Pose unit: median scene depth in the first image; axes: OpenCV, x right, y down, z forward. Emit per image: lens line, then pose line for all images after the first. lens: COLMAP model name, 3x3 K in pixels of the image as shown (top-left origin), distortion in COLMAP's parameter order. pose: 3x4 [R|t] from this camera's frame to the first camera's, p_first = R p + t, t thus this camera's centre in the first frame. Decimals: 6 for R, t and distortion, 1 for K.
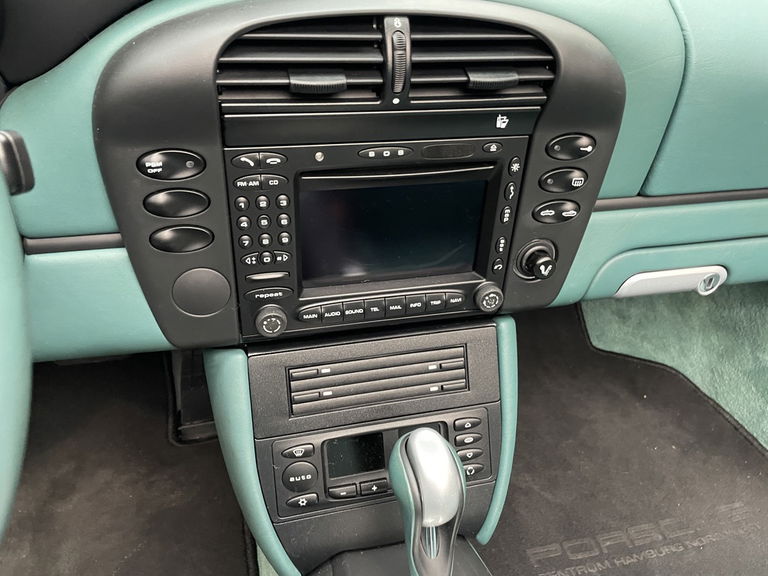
lens RADIAL K [[581.9, 0, 382.1], [0, 581.9, 285.1], [0, 0, 1]] dist [0.076798, -0.098868]
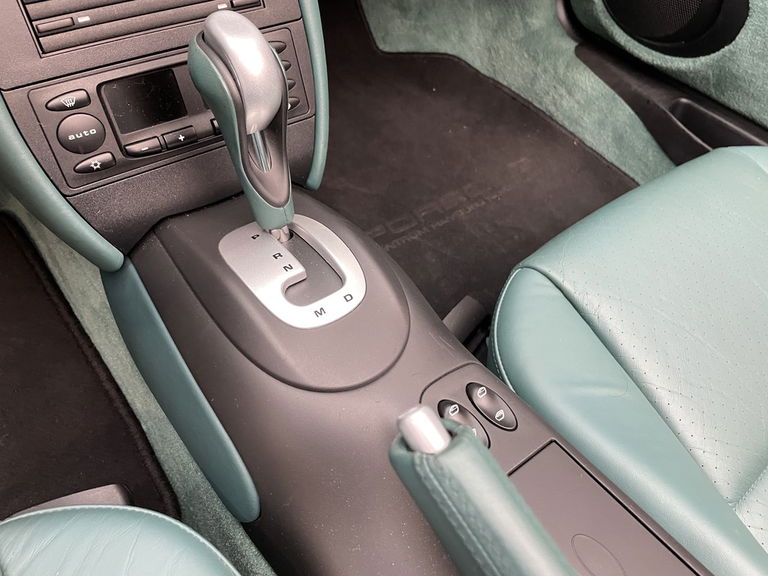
lens RADIAL K [[574.3, 0, 373.8], [0, 574.3, 285.4], [0, 0, 1]] dist [0.091796, -0.106830]
pose [[0.922296, -0.263564, 0.282672, -0.031109], [0.163199, 0.928579, 0.333327, 0.190634], [-0.350336, -0.261295, 0.899439, 0.052922]]
